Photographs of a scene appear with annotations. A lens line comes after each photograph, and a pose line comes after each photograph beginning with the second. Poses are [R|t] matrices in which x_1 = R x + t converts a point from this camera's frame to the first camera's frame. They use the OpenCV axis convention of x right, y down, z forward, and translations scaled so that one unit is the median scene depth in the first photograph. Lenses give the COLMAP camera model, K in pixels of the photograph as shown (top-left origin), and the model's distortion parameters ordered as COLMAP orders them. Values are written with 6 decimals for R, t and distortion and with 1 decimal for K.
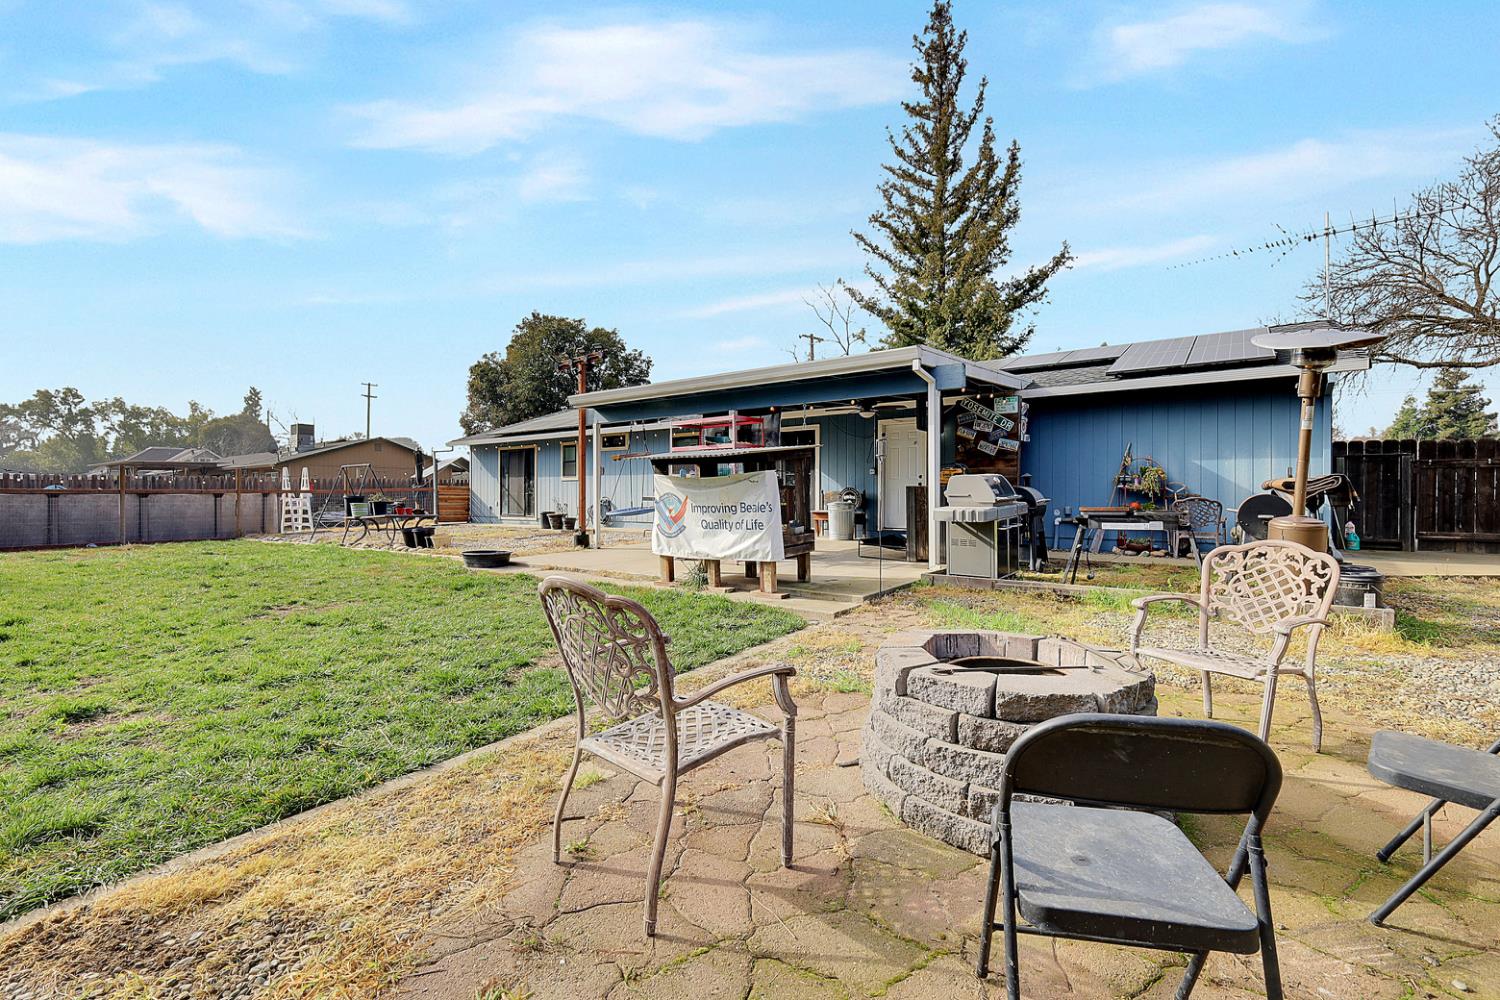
lens RADIAL K [[649.1, 0, 753.2], [0, 649.1, 497.6], [0, 0, 1]] dist [0.003056, 0.000159]
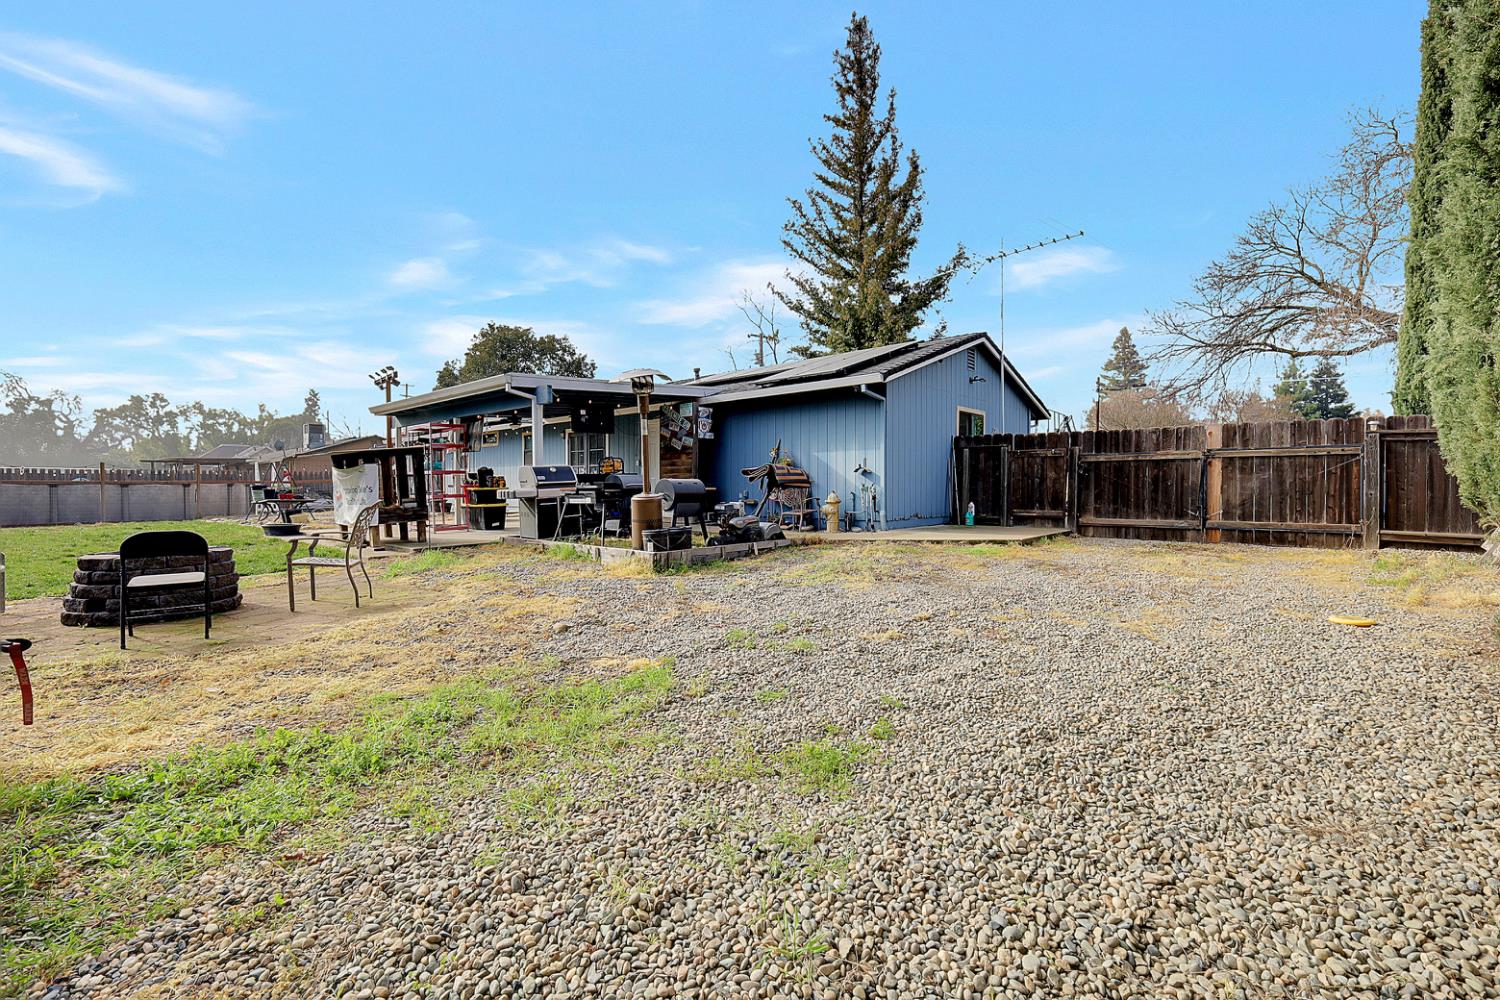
lens RADIAL K [[641.7, 0, 747.2], [0, 641.7, 497.3], [0, 0, 1]] dist [0.010876, -0.000109]
pose [[0.995500, -0.002616, -0.094723, 0.214902], [0.004028, 0.999884, 0.014718, 0.003186], [0.094673, -0.015033, 0.995395, -0.078645]]
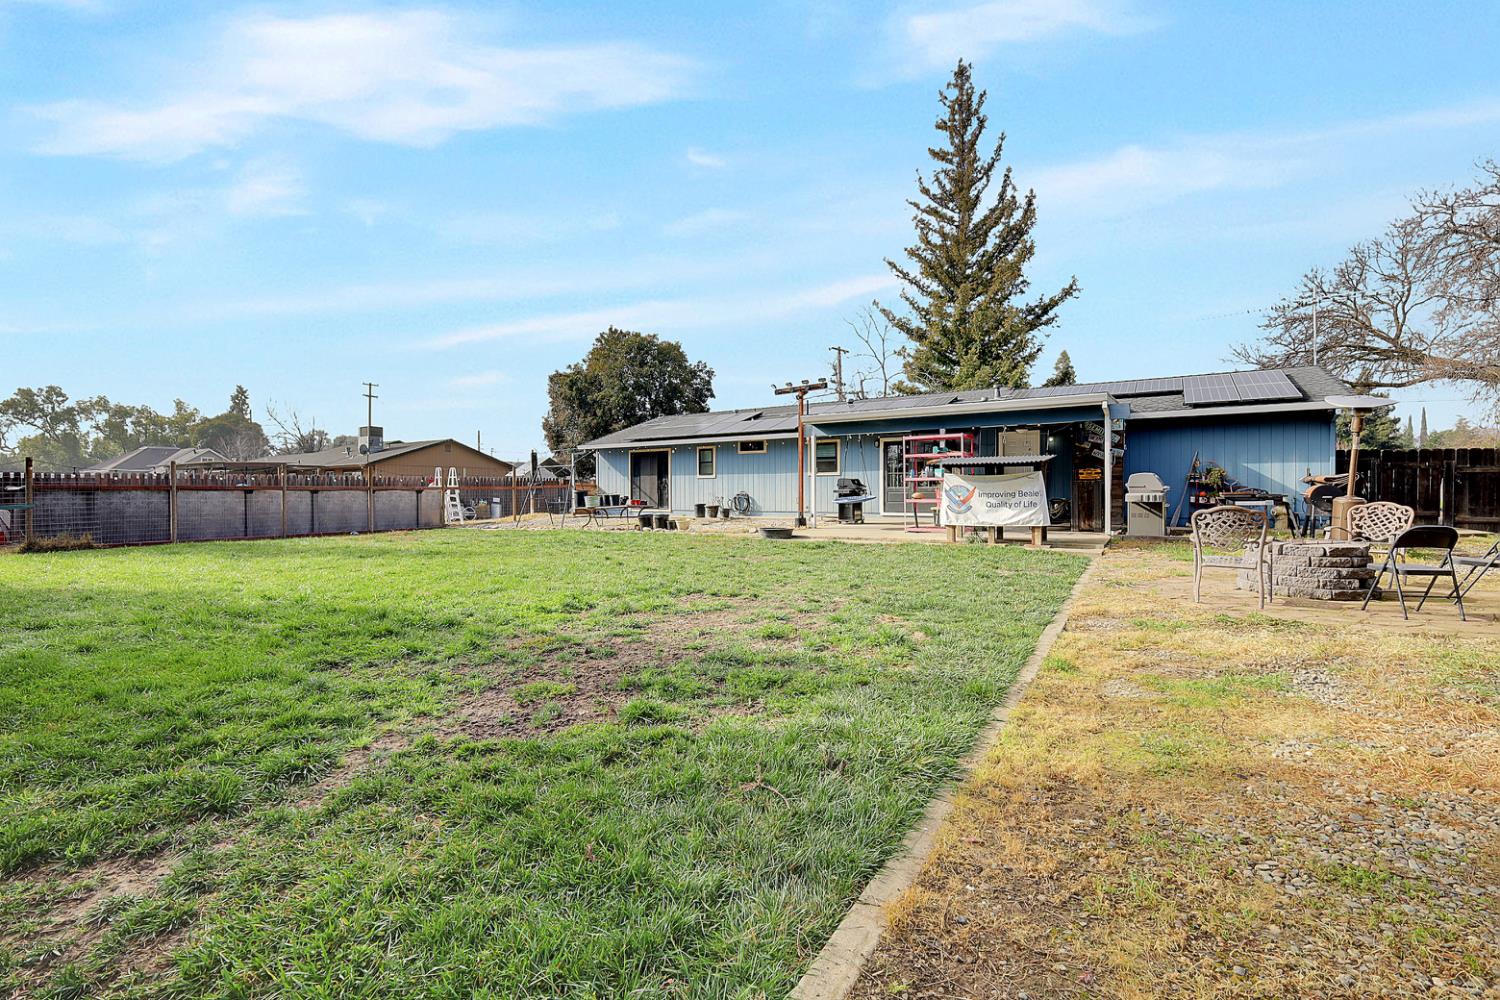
lens RADIAL K [[648.5, 0, 750.7], [0, 648.5, 497.8], [0, 0, 1]] dist [-0.001521, 0.000220]
pose [[0.997509, -0.004687, 0.070379, -0.179013], [0.004461, 0.999984, 0.003362, 0.003578], [-0.070394, -0.003039, 0.997515, -0.128575]]
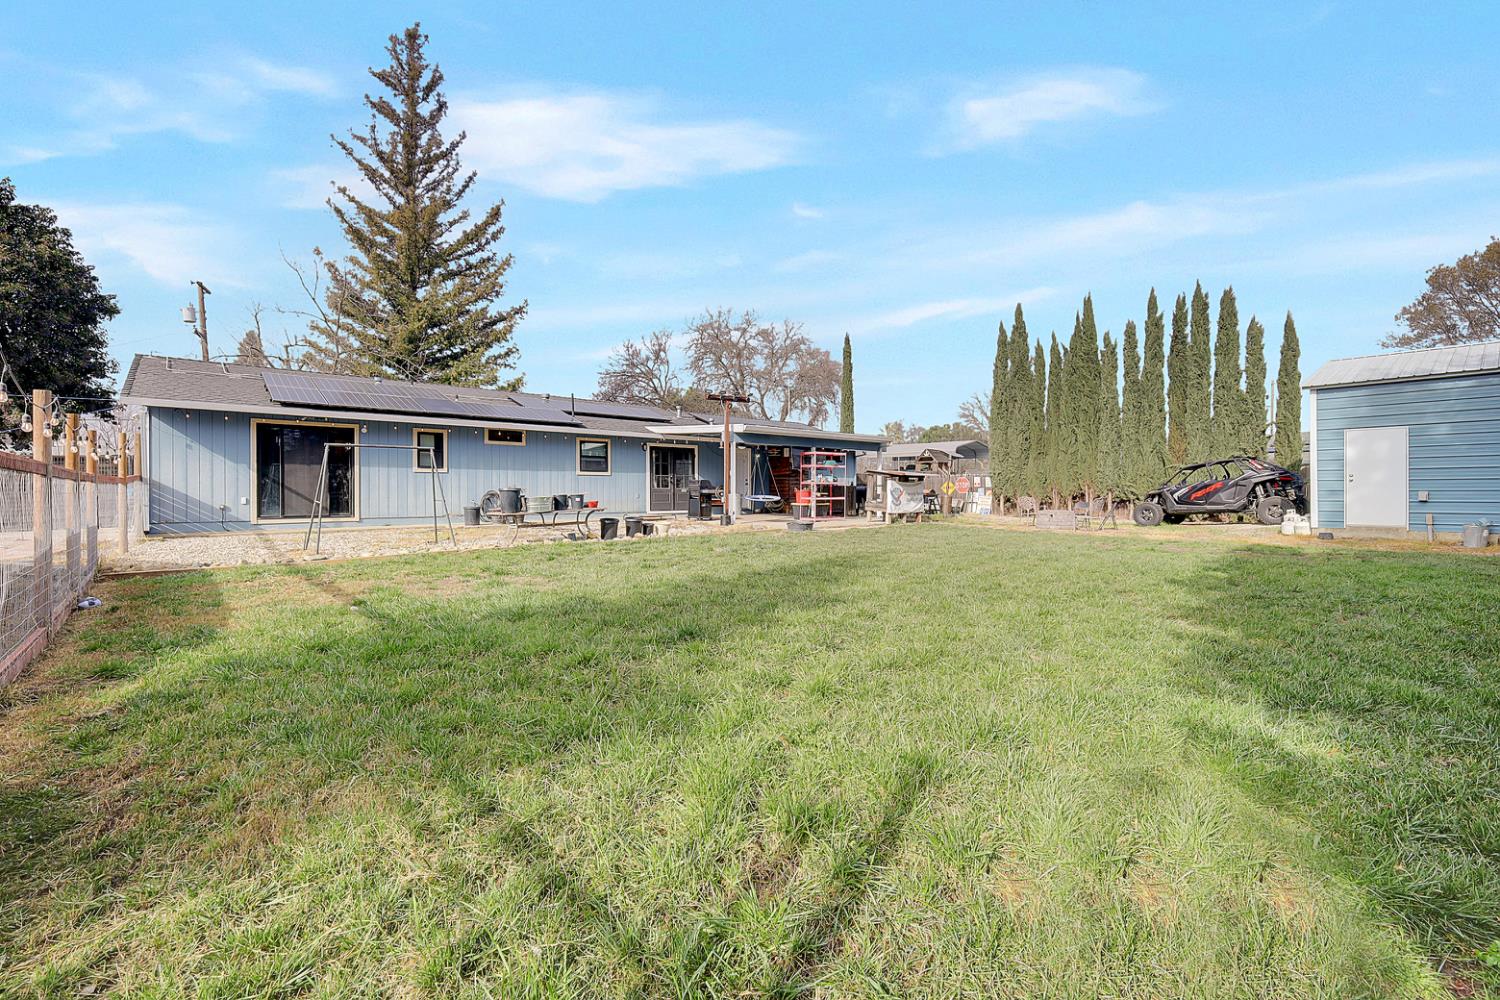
lens RADIAL K [[648.5, 0, 750.7], [0, 648.5, 497.8], [0, 0, 1]] dist [-0.001521, 0.000220]
pose [[0.226947, -0.006885, 0.973883, -0.652788], [0.004608, 0.999971, 0.005996, 0.002464], [-0.973896, 0.003126, 0.226972, 0.238216]]
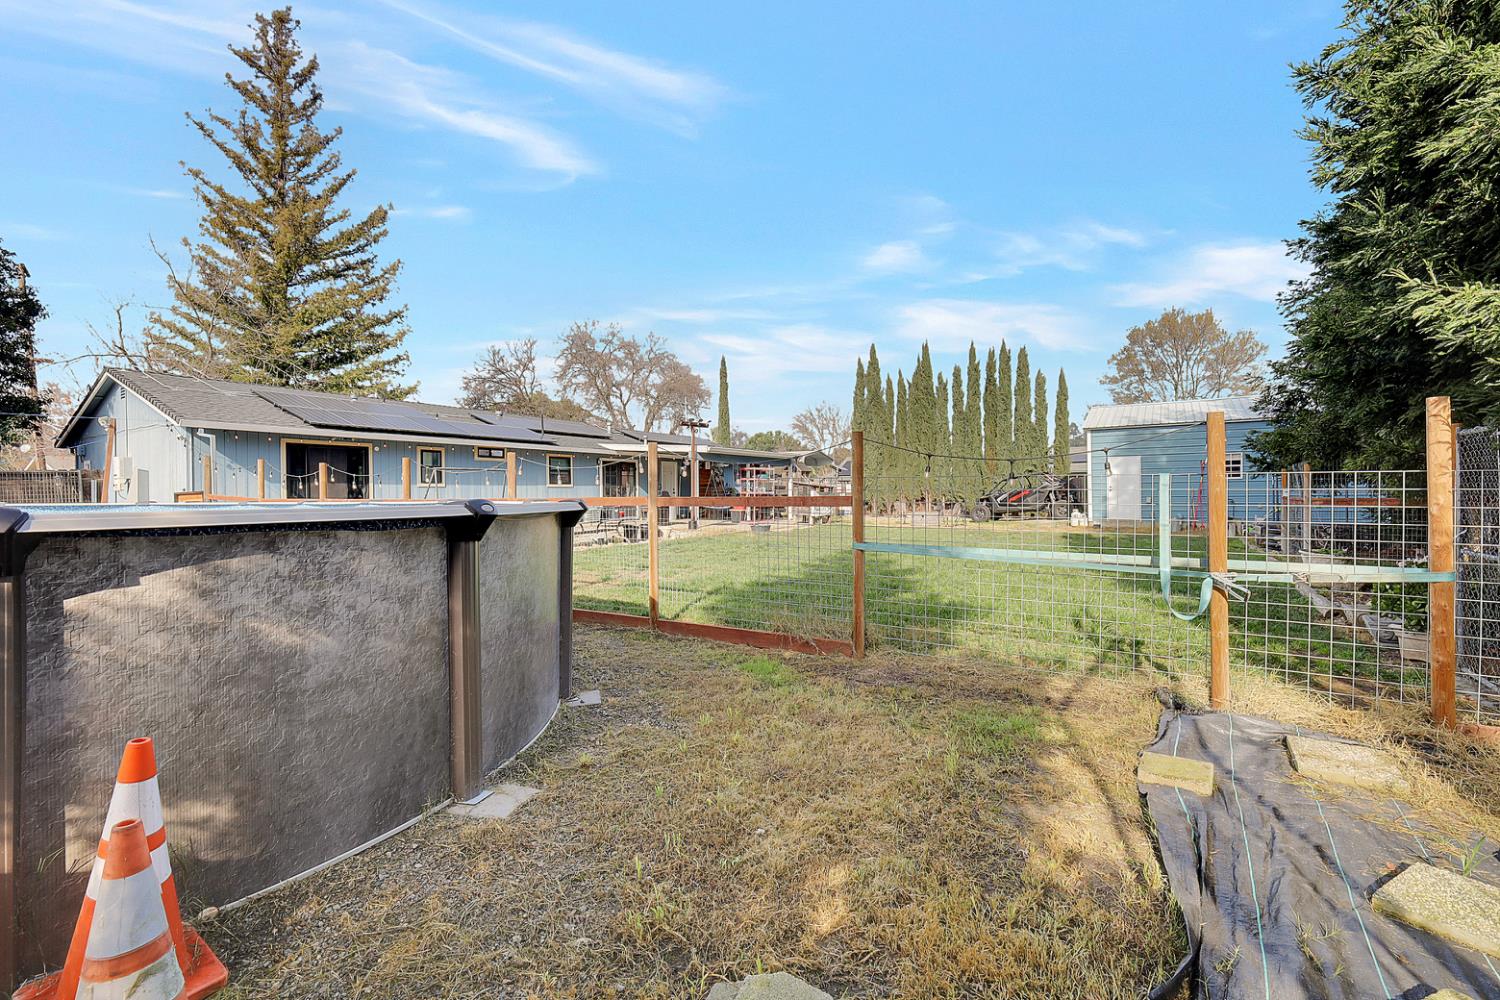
lens RADIAL K [[647.5, 0, 752.0], [0, 647.5, 501.2], [0, 0, 1]] dist [-0.002458, -0.000731]
pose [[-0.064353, -0.010977, 0.997867, -0.796475], [0.012908, 0.999847, 0.011831, -0.006964], [-0.997844, 0.013642, -0.064202, 0.370320]]
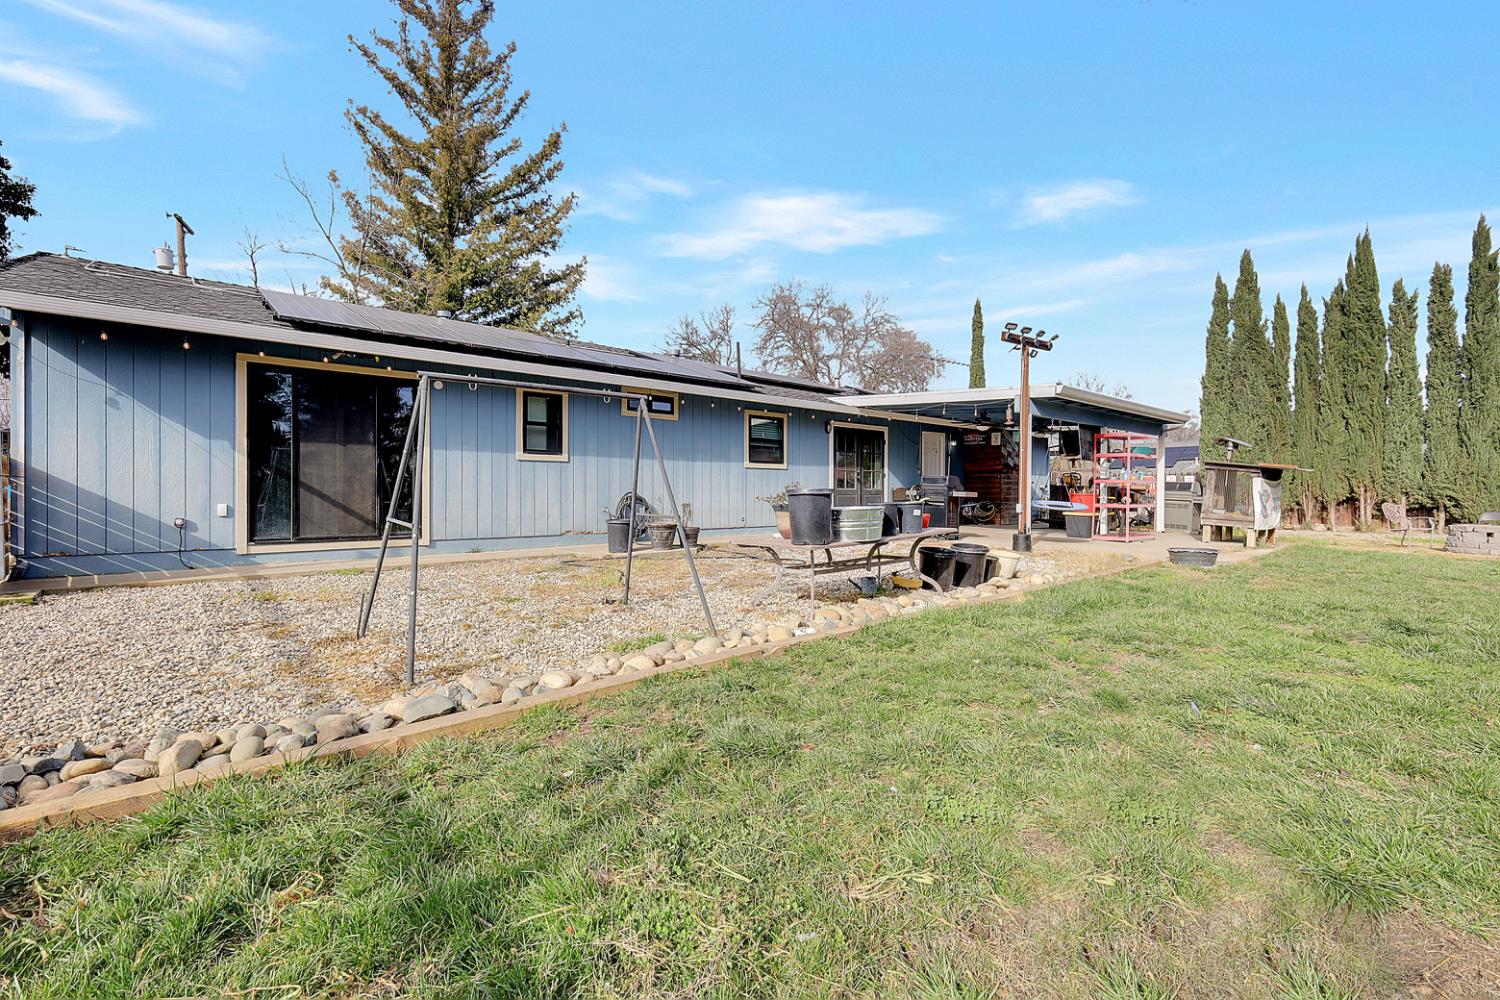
lens RADIAL K [[650.7, 0, 751.2], [0, 650.7, 496.7], [0, 0, 1]] dist [0.001317, -0.000105]
pose [[0.226634, -0.004565, 0.973969, -0.473862], [-0.000130, 0.999989, 0.004717, -0.000388], [-0.973980, -0.001195, 0.226631, 0.451488]]
